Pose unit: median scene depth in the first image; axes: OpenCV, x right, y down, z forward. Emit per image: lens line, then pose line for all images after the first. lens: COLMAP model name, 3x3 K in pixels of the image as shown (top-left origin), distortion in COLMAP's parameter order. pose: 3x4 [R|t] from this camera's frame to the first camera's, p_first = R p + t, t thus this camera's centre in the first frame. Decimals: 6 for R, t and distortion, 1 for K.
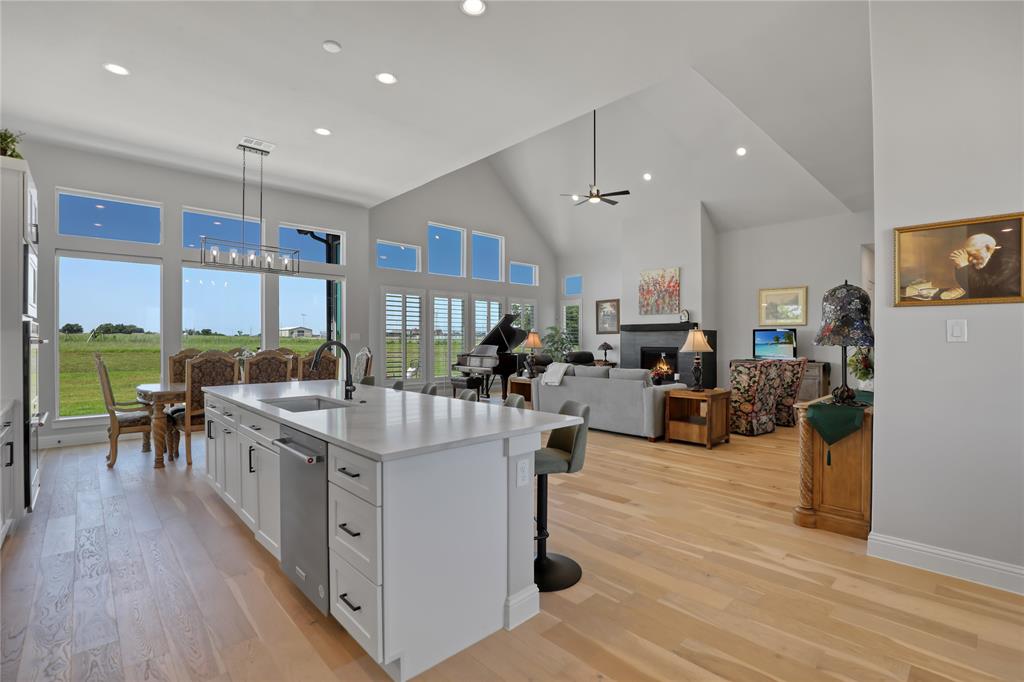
lens RADIAL K [[477.1, 0, 513.6], [0, 477.1, 341.0], [0, 0, 1]] dist [-0.015412, 0.000188]
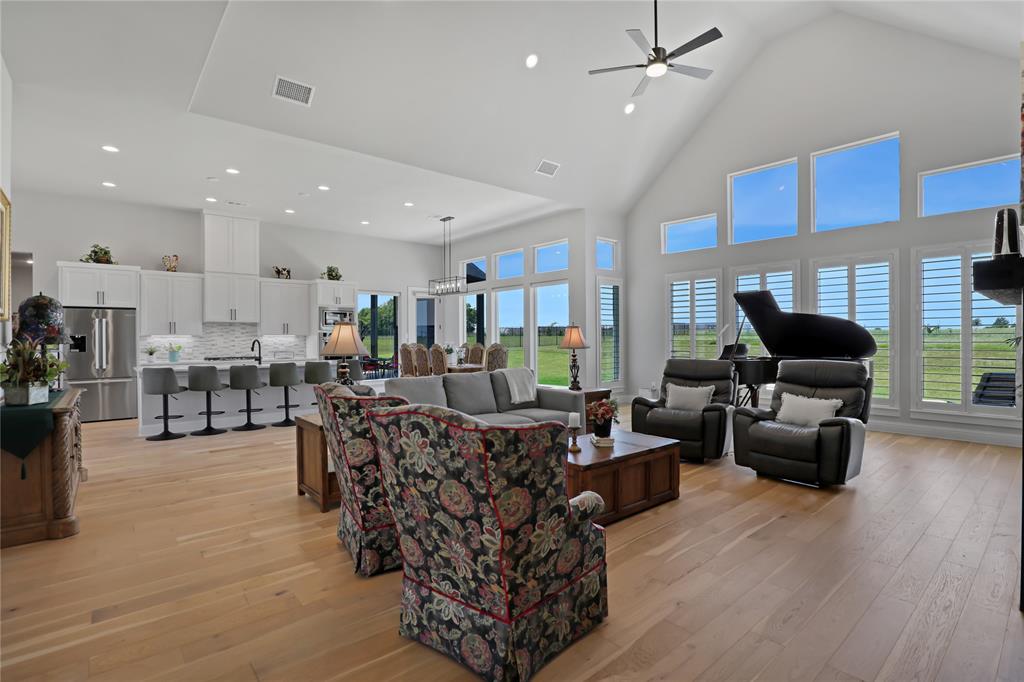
lens RADIAL K [[490.7, 0, 522.0], [0, 490.7, 343.0], [0, 0, 1]] dist [-0.023194, -0.000297]
pose [[-0.034110, 0.011505, -0.999352, 0.984330], [0.005691, 0.999920, 0.011317, 0.000194], [0.999402, -0.005302, -0.034172, 1.160457]]
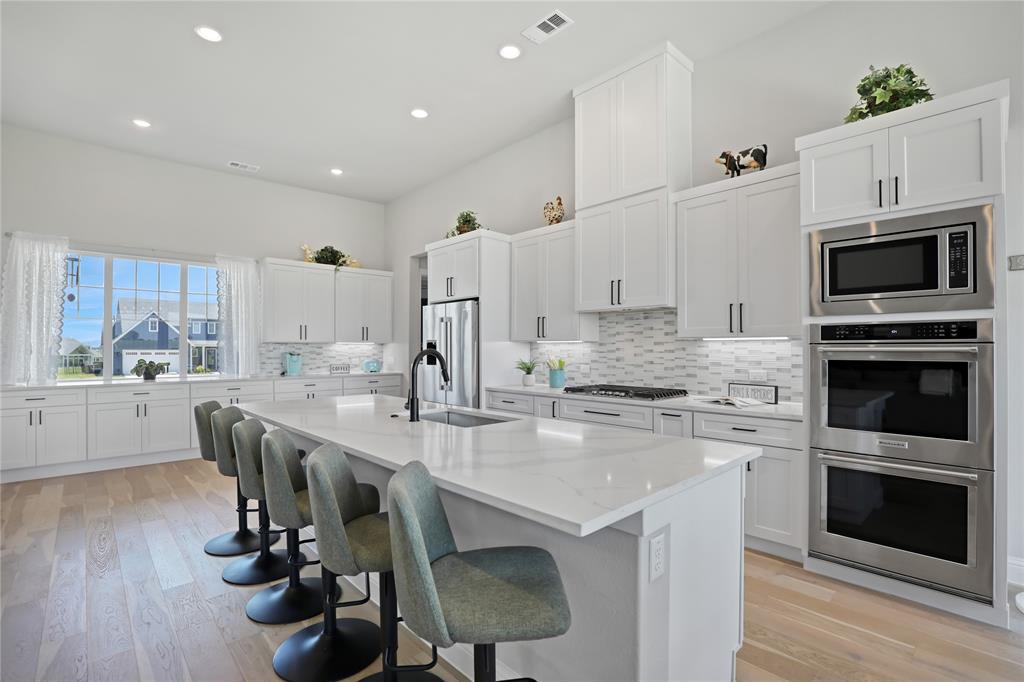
lens RADIAL K [[477.1, 0, 519.6], [0, 477.1, 345.5], [0, 0, 1]] dist [-0.015412, 0.000188]
pose [[-0.999996, 0.001216, 0.002736, -0.245020], [0.001201, 0.999984, -0.005501, 0.000492], [-0.002742, -0.005497, -0.999981, 0.895514]]
